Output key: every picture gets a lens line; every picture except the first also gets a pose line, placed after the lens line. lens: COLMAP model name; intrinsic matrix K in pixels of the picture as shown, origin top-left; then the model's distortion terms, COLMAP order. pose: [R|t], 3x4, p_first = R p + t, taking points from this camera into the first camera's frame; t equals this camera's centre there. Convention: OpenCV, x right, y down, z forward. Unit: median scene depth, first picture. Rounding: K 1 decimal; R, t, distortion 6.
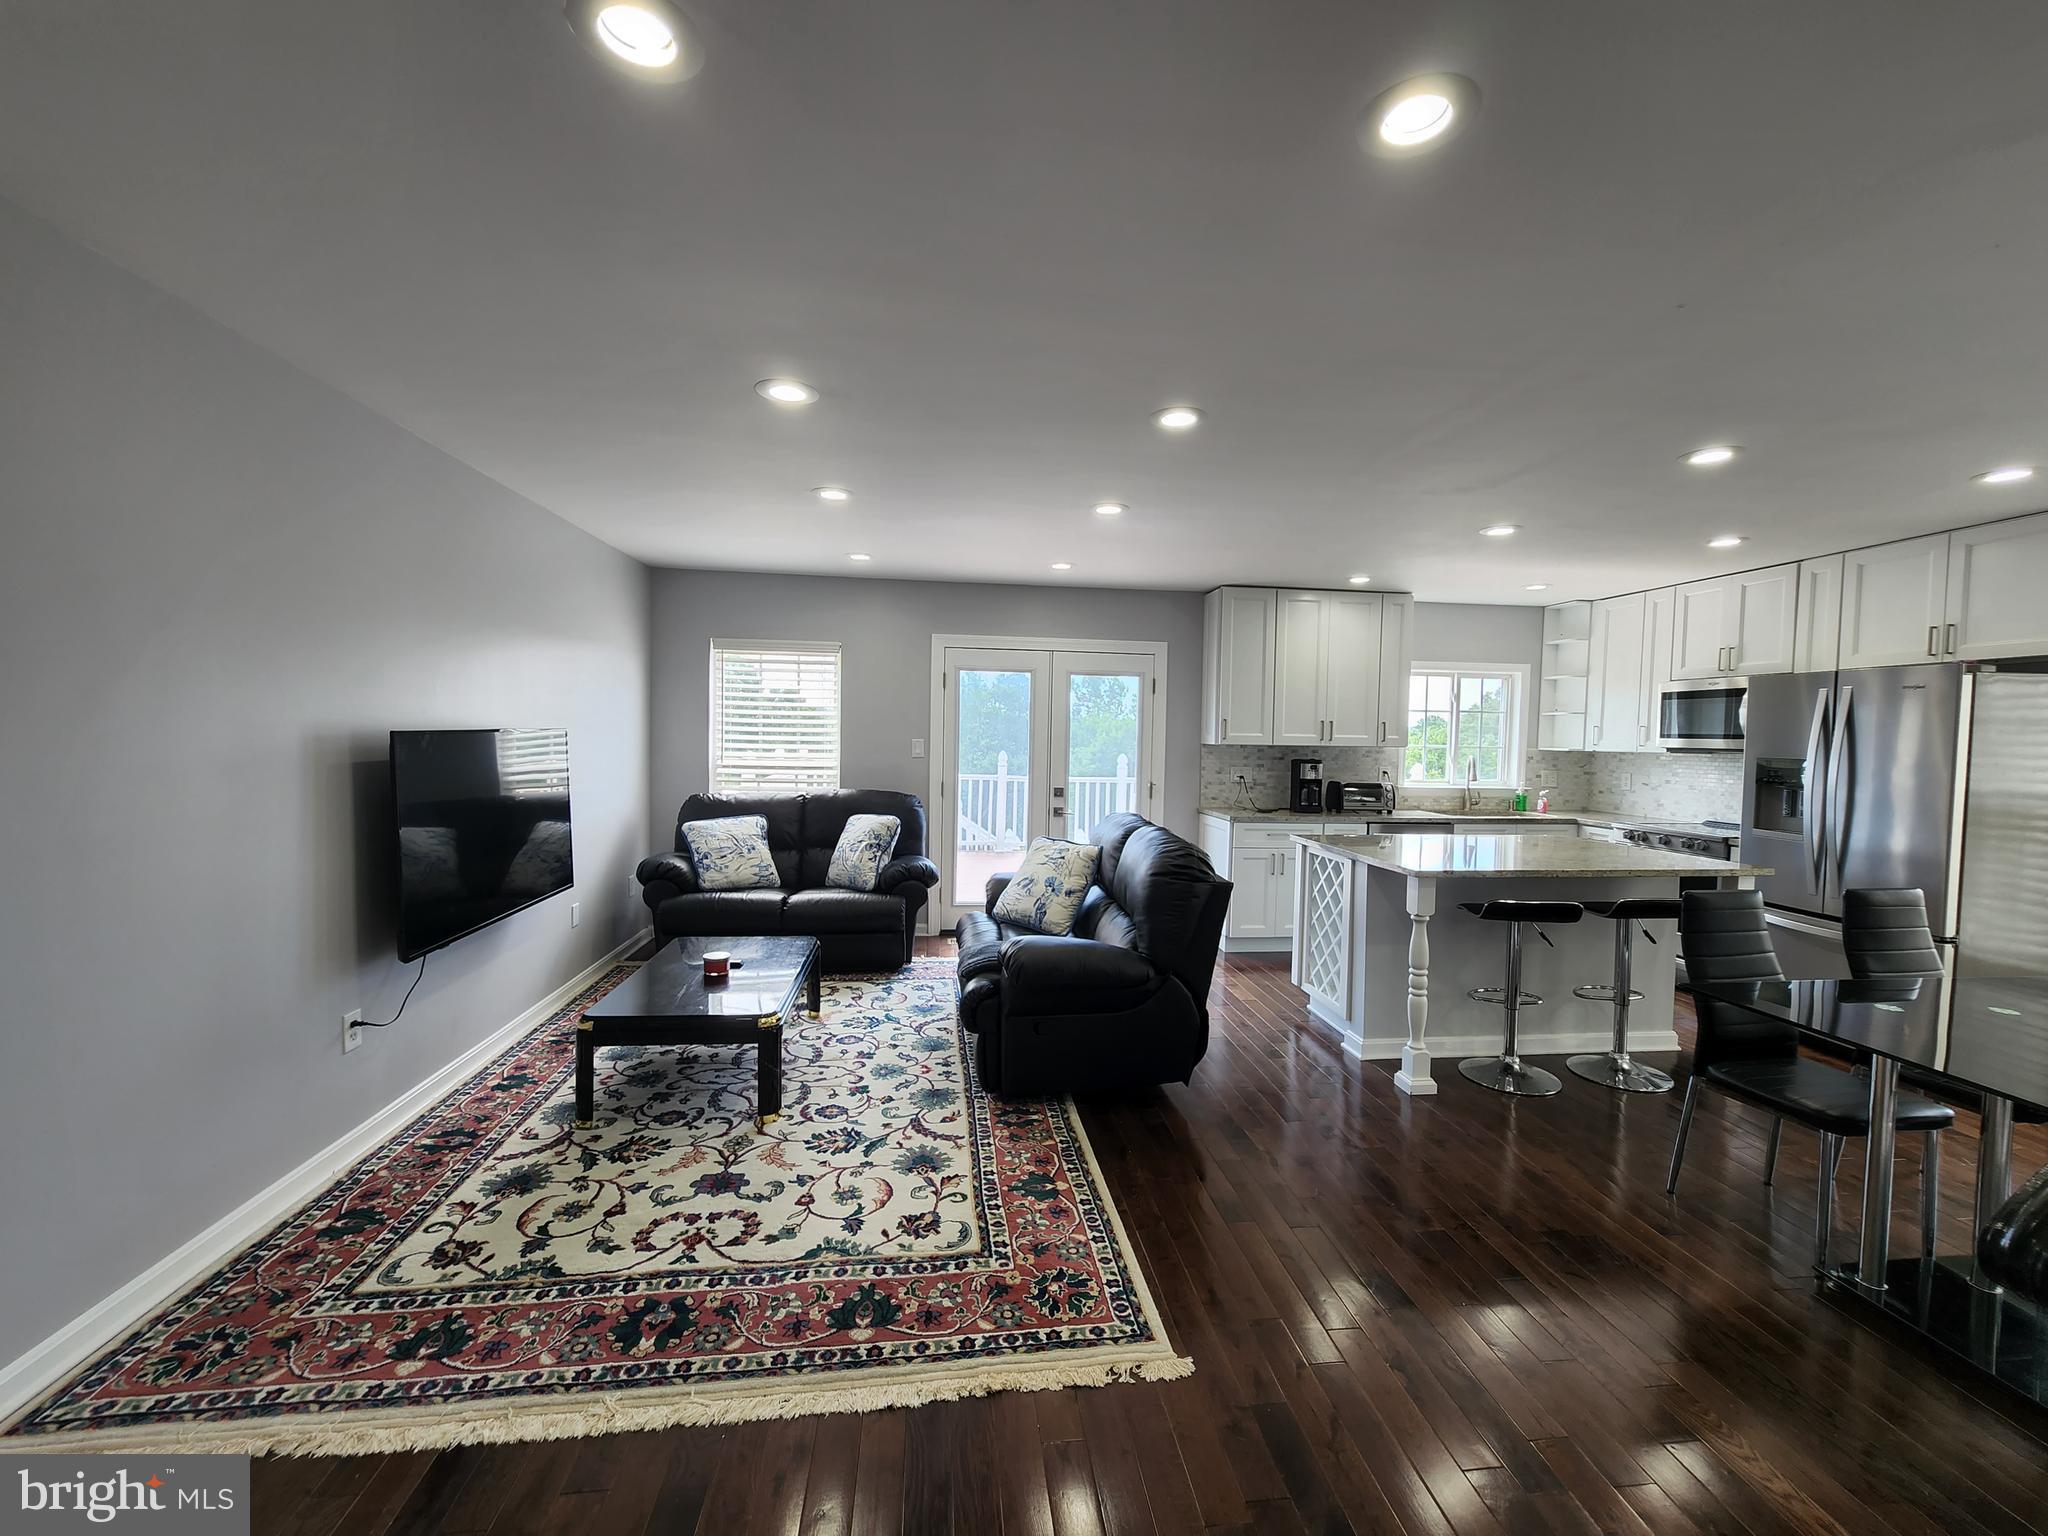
lens RADIAL K [[839.3, 0, 1036.2], [0, 839.3, 767.3], [0, 0, 1]] dist [-0.001976, -0.000156]
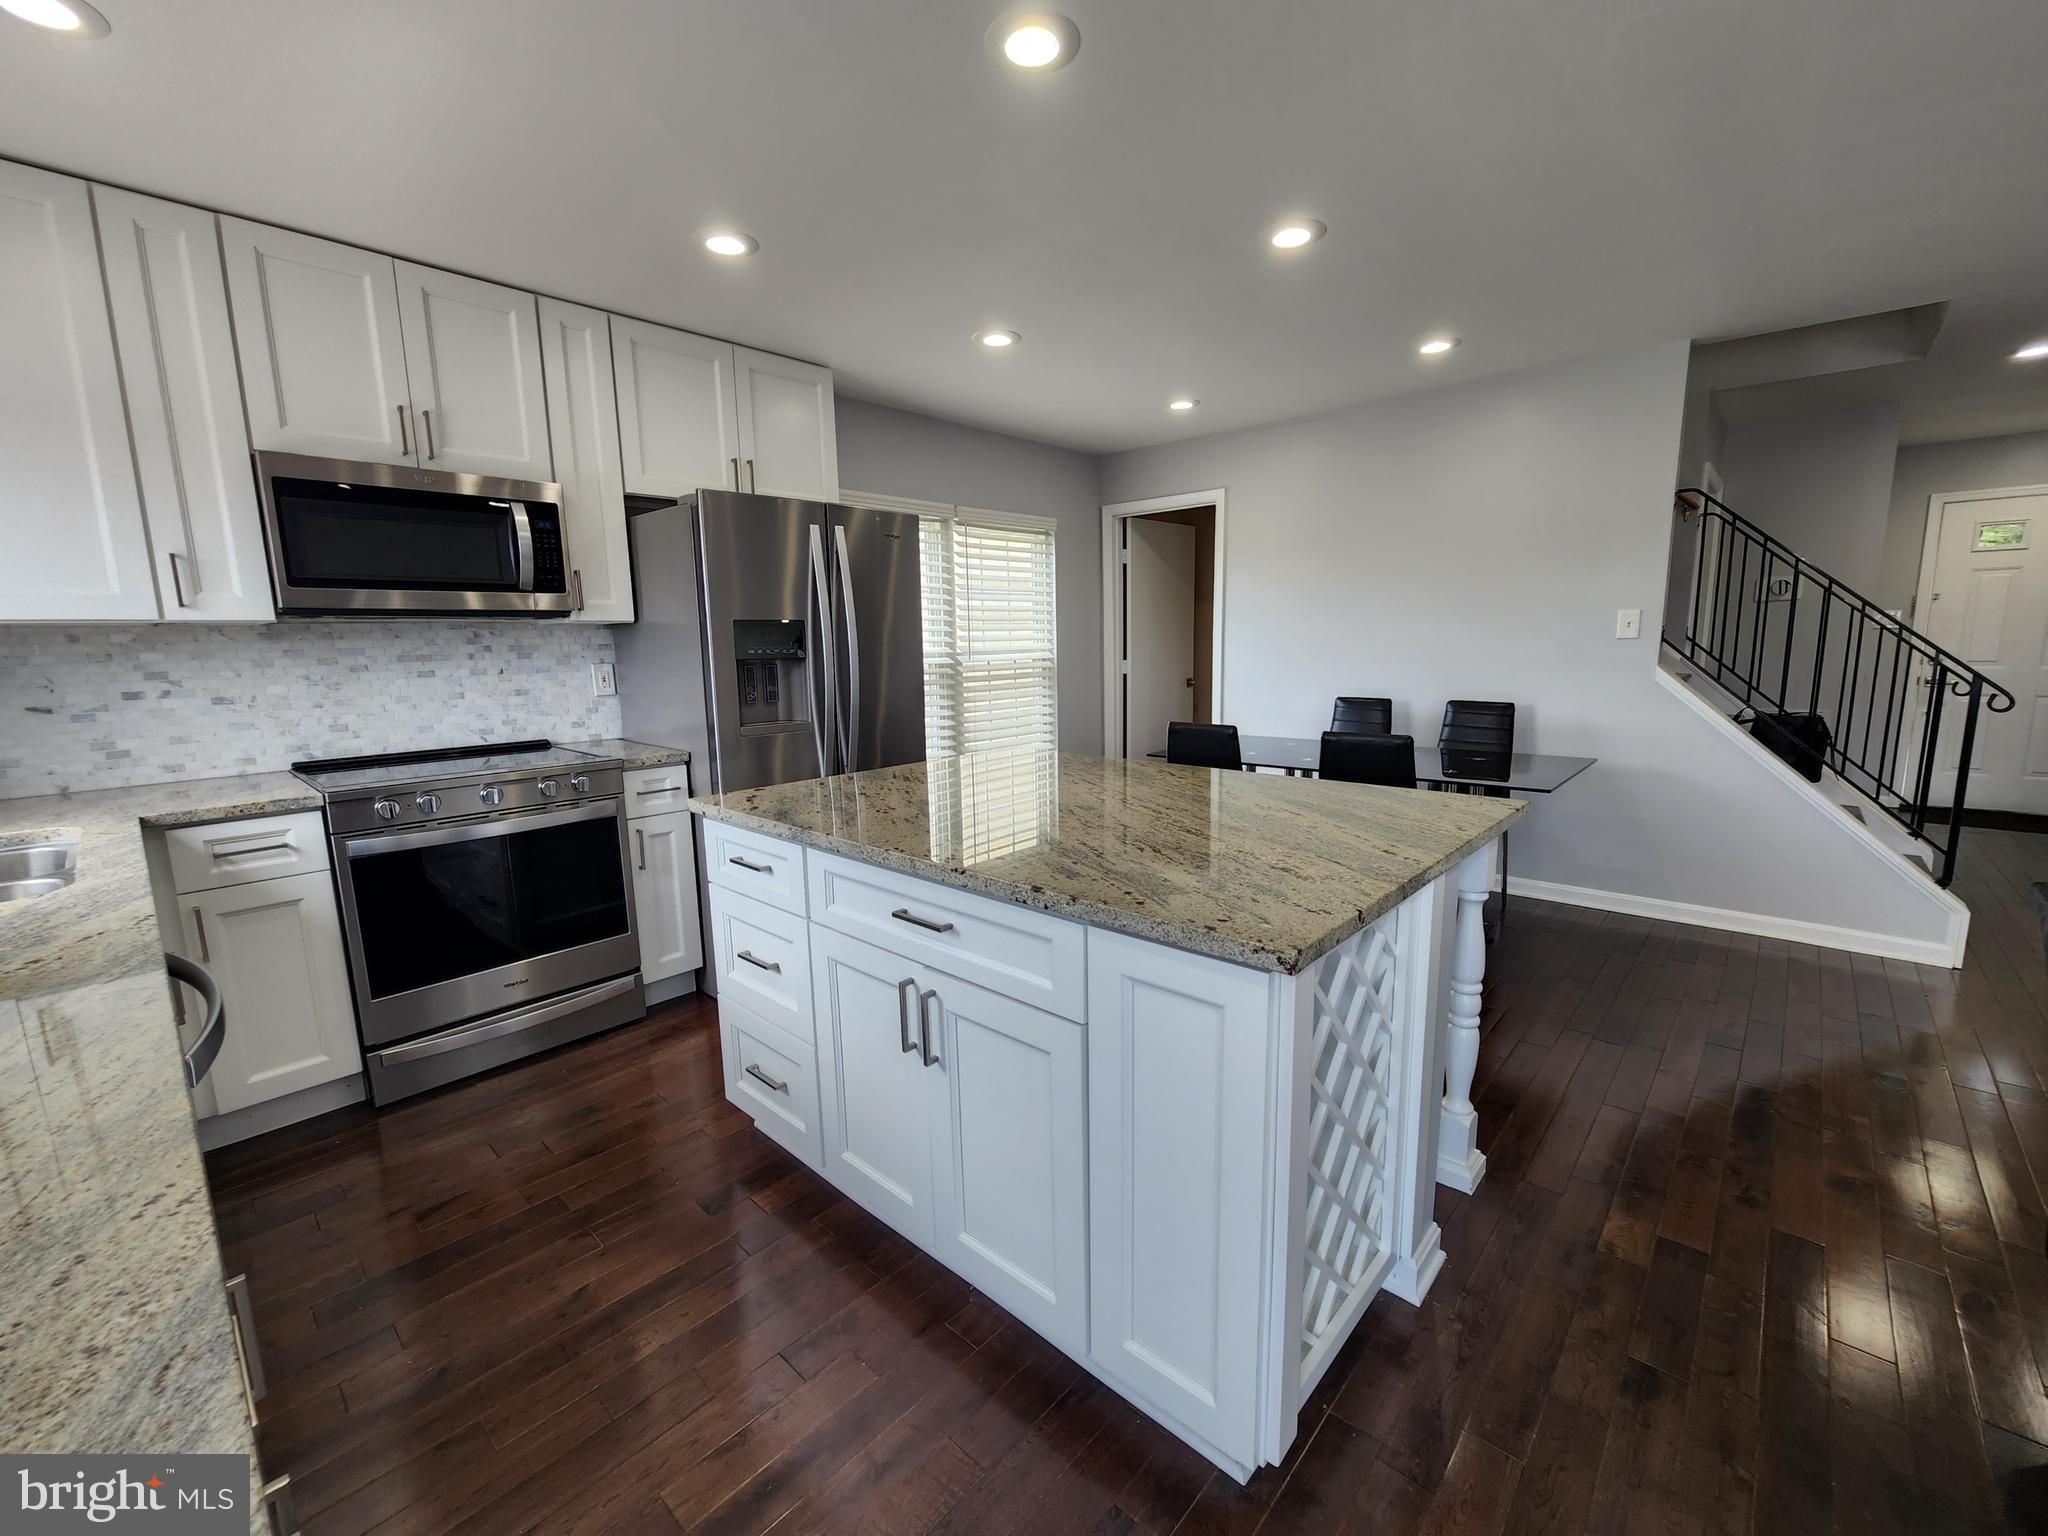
lens RADIAL K [[844.9, 0, 1042.4], [0, 844.9, 772.9], [0, 0, 1]] dist [-0.009732, -0.000237]
pose [[-0.656354, -0.128235, 0.743475, 0.232001], [0.033673, 0.979488, 0.198670, -0.019117], [-0.753701, 0.155433, -0.638573, 1.484484]]
